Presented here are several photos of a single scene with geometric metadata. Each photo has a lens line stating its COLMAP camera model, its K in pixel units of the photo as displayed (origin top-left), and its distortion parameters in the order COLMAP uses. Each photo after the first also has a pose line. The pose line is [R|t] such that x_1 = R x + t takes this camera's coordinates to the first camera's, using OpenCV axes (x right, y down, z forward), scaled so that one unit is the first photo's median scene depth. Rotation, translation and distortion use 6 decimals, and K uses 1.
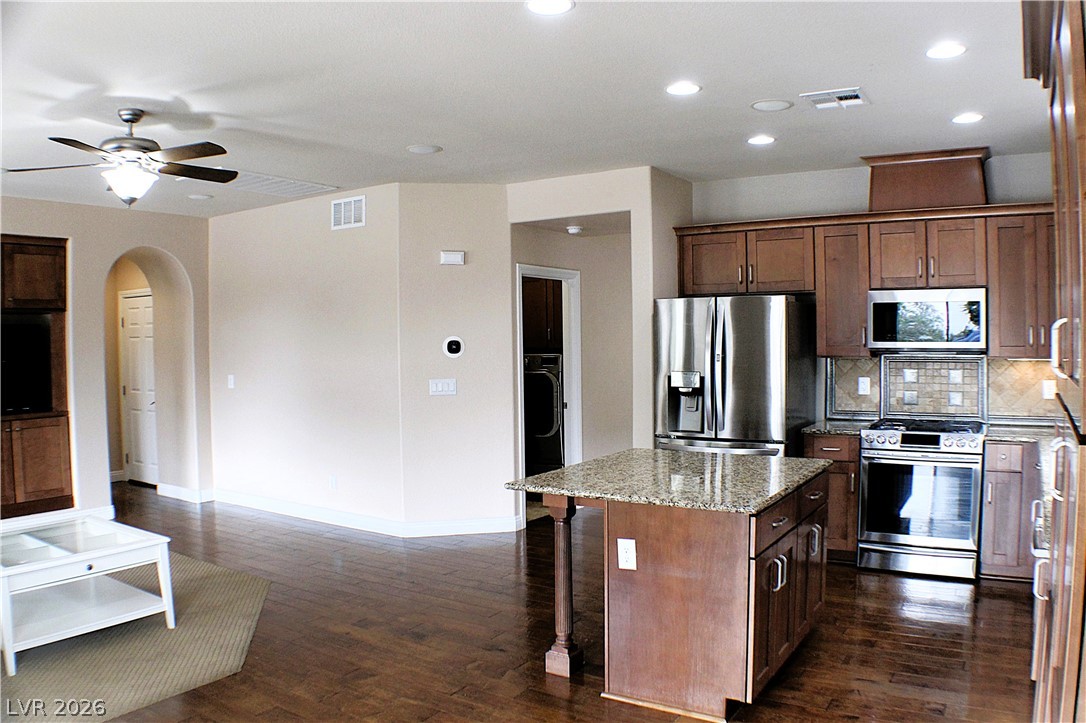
lens RADIAL K [[823.6, 0, 543.0], [0, 823.6, 361.5], [0, 0, 1]] dist [-0.198569, 0.048057]
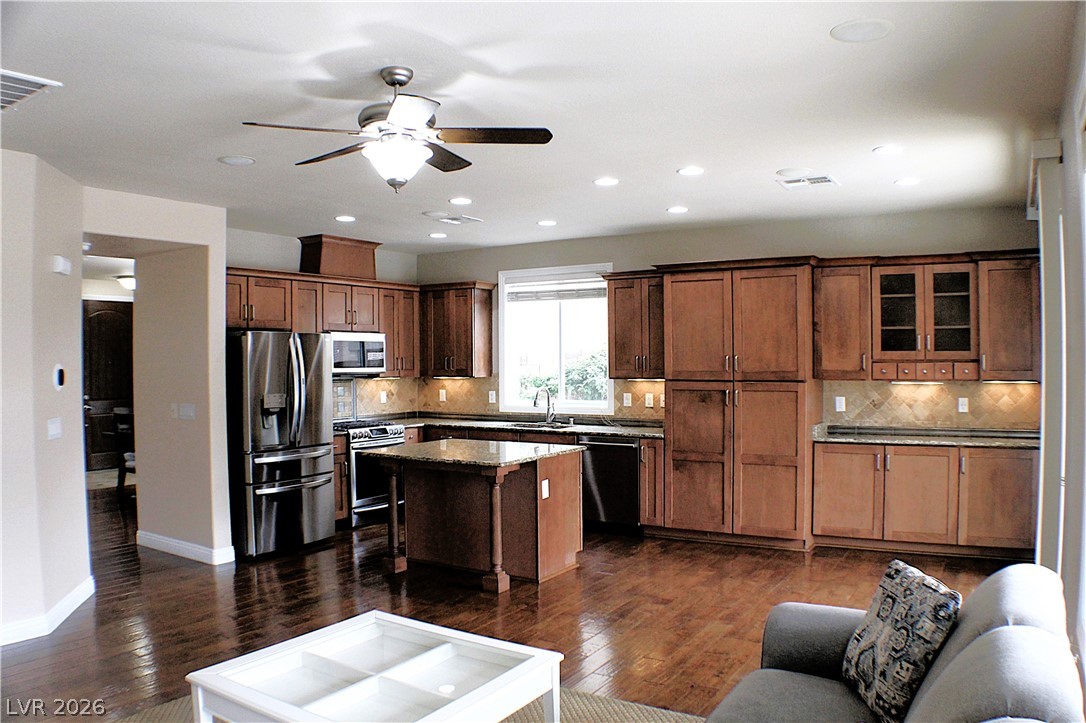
lens RADIAL K [[823.6, 0, 543.0], [0, 823.6, 361.5], [0, 0, 1]] dist [-0.198569, 0.048057]
pose [[-0.022831, 0.010025, 0.999689, -1.036098], [0.039678, 0.999171, -0.009114, -0.008913], [-0.998952, 0.039457, -0.023210, 0.664921]]
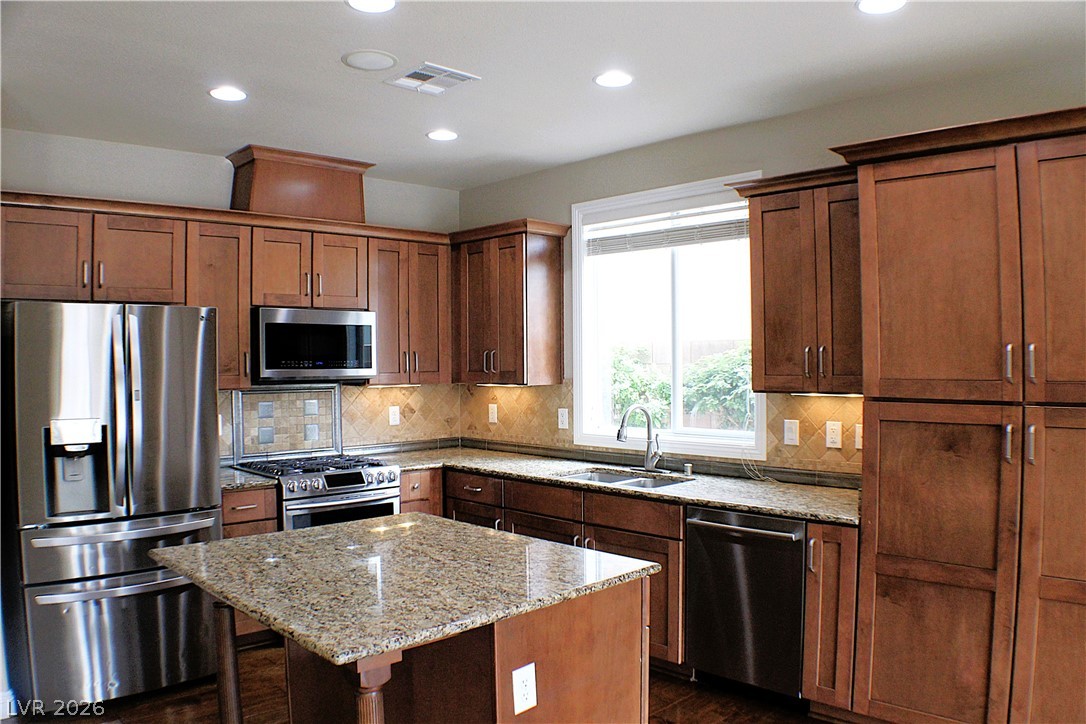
lens RADIAL K [[823.6, 0, 543.0], [0, 823.6, 362.0], [0, 0, 1]] dist [-0.198569, 0.048057]
pose [[0.223545, 0.006573, 0.974671, -0.334218], [0.036856, 0.999205, -0.015192, -0.009741], [-0.973997, 0.039319, 0.223125, 0.534964]]
